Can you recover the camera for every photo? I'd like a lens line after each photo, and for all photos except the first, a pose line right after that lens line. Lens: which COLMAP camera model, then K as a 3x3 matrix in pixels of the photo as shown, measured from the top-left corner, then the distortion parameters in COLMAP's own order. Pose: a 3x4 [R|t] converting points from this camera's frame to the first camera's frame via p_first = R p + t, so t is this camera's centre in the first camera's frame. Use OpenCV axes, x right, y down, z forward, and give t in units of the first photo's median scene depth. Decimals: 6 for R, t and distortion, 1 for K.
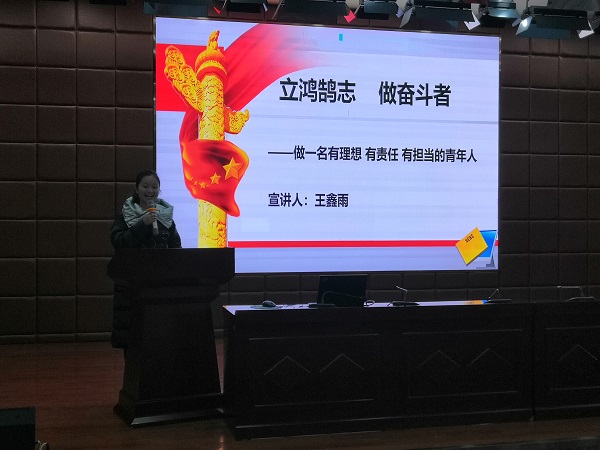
lens RADIAL K [[785.3, 0, 300.0], [0, 785.3, 225.0], [0, 0, 1]] dist [0.012651, 0.003537]
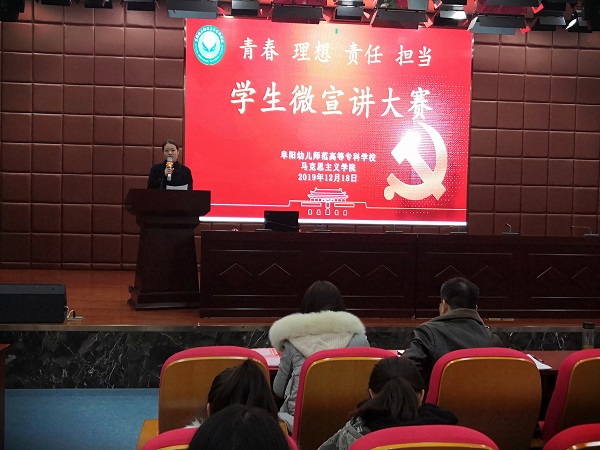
lens RADIAL K [[785.3, 0, 300.0], [0, 785.3, 225.0], [0, 0, 1]] dist [0.012651, 0.003537]
pose [[0.993632, 0.026758, -0.109453, 0.144894], [-0.023331, 0.999200, 0.032470, 0.025520], [0.110235, -0.029709, 0.993461, -0.243725]]
